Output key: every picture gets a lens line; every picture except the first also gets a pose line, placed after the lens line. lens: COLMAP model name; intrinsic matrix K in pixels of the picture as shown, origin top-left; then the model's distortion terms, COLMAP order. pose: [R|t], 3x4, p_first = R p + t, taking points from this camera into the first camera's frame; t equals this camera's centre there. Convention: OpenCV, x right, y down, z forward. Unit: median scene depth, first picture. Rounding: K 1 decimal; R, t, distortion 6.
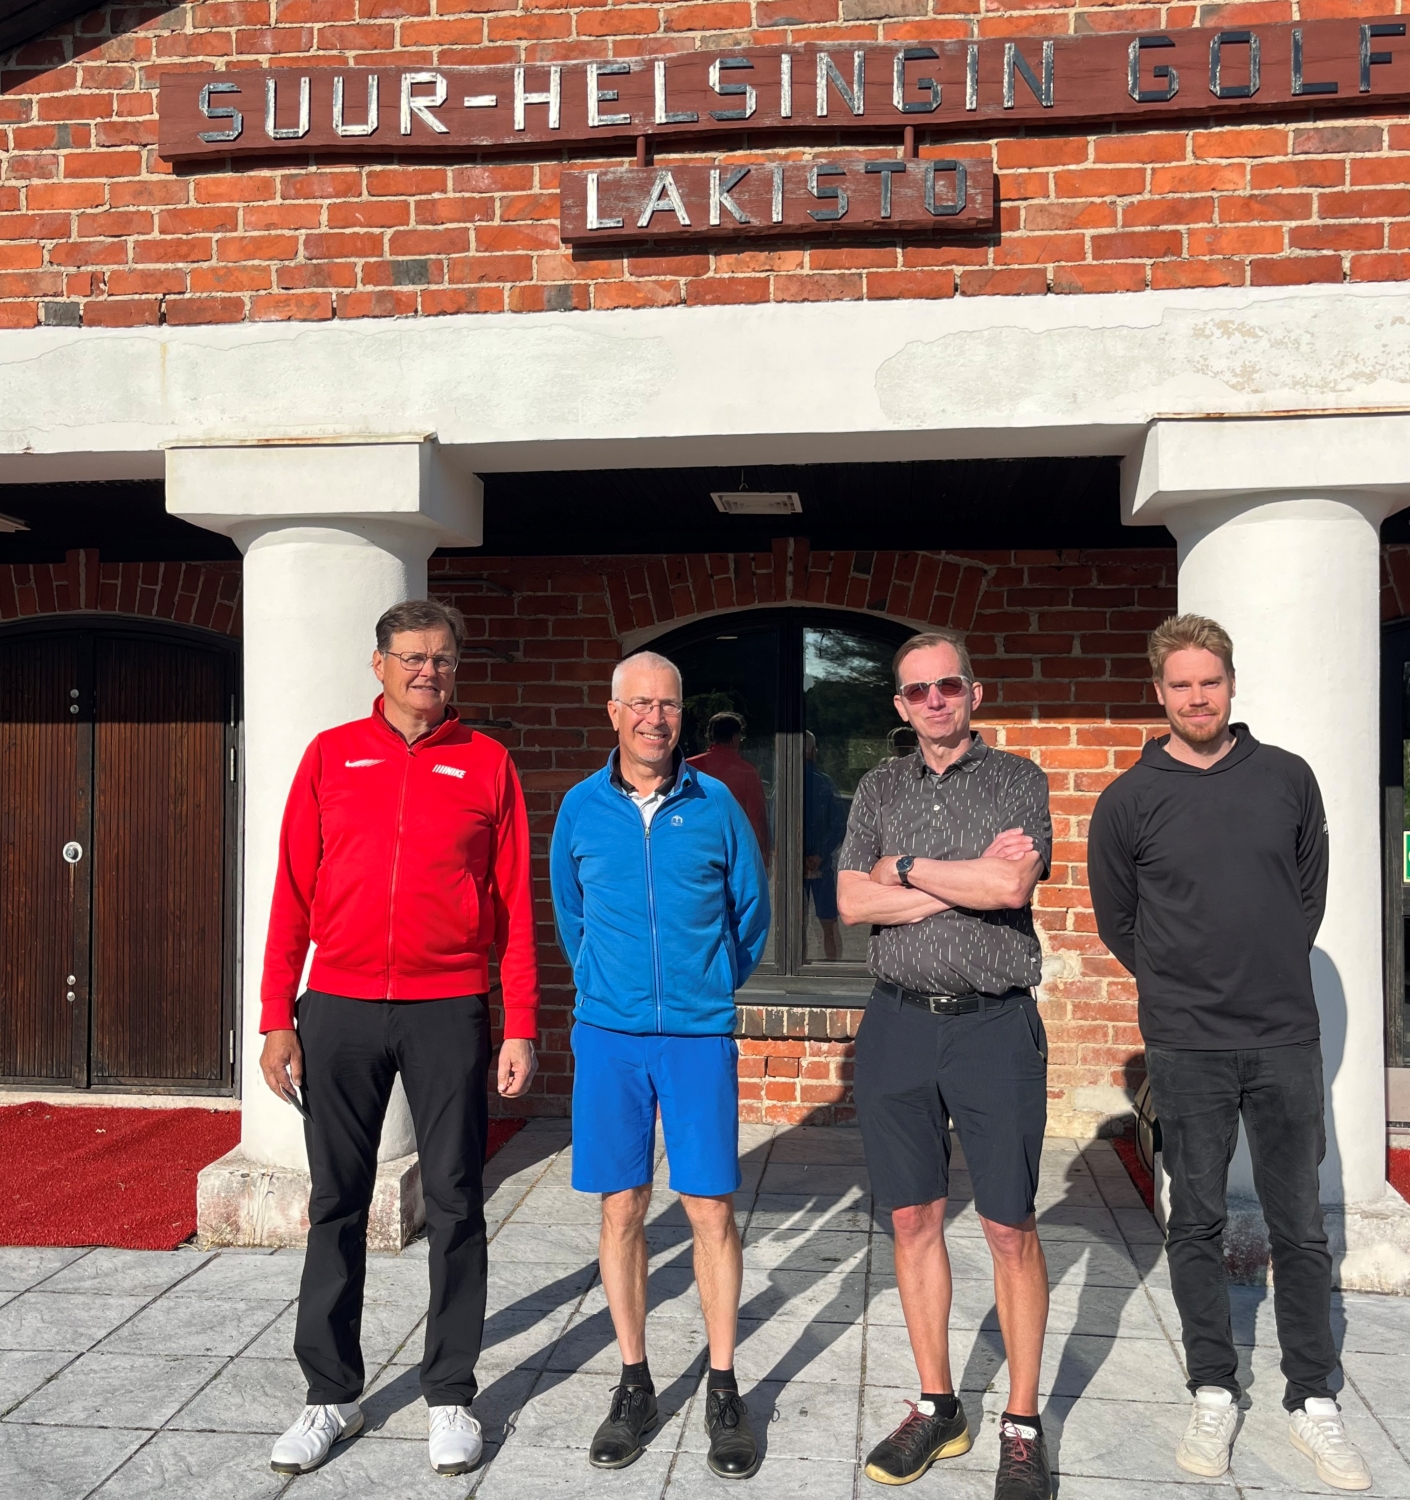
lens RADIAL K [[1649.9, 0, 703.4], [0, 1649.9, 749.7], [0, 0, 1]] dist [0.010318, 0.000000]
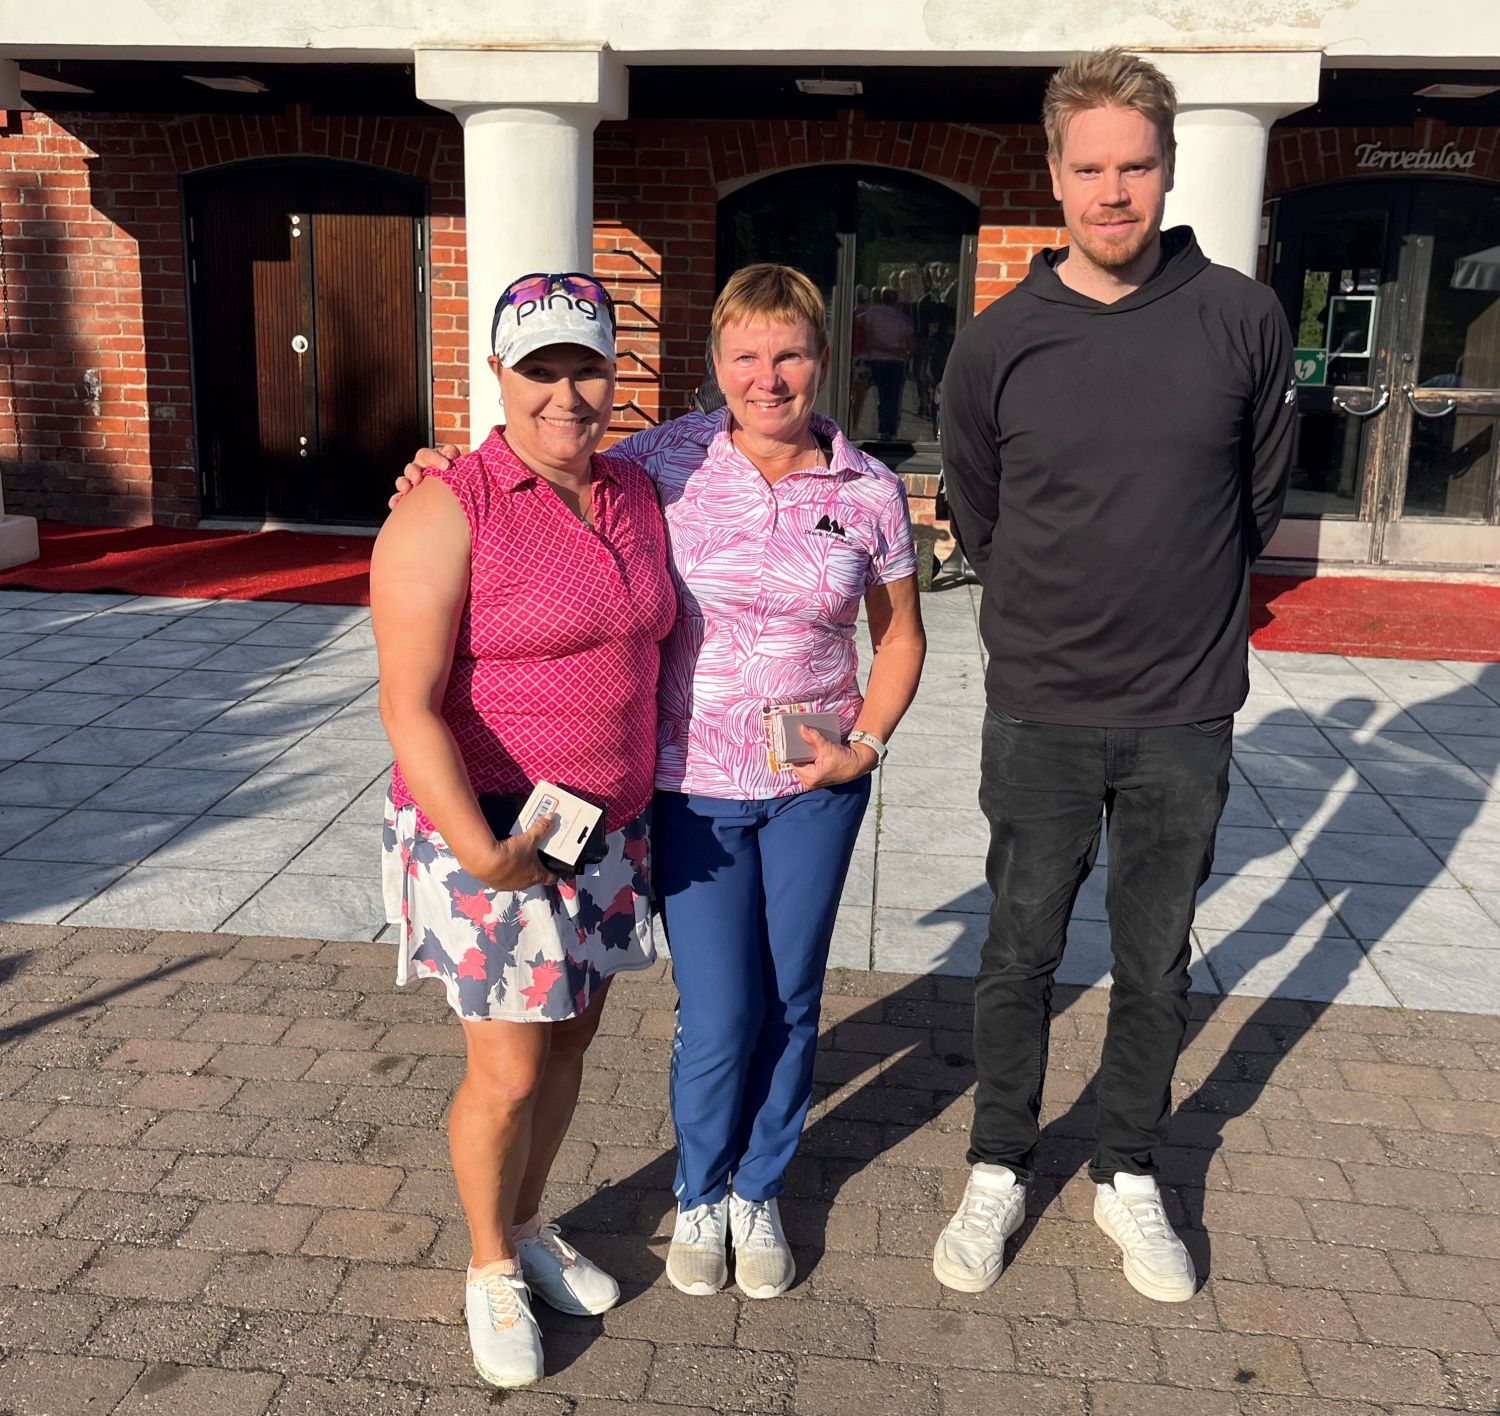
lens RADIAL K [[1649.9, 0, 732.3], [0, 1649.9, 664.9], [0, 0, 1]] dist [0.010318, 0.000000]
pose [[0.999763, 0.018093, 0.012131, -0.052196], [-0.020455, 0.971240, 0.237222, -0.010835], [-0.007490, -0.237414, 0.971380, -0.394777]]
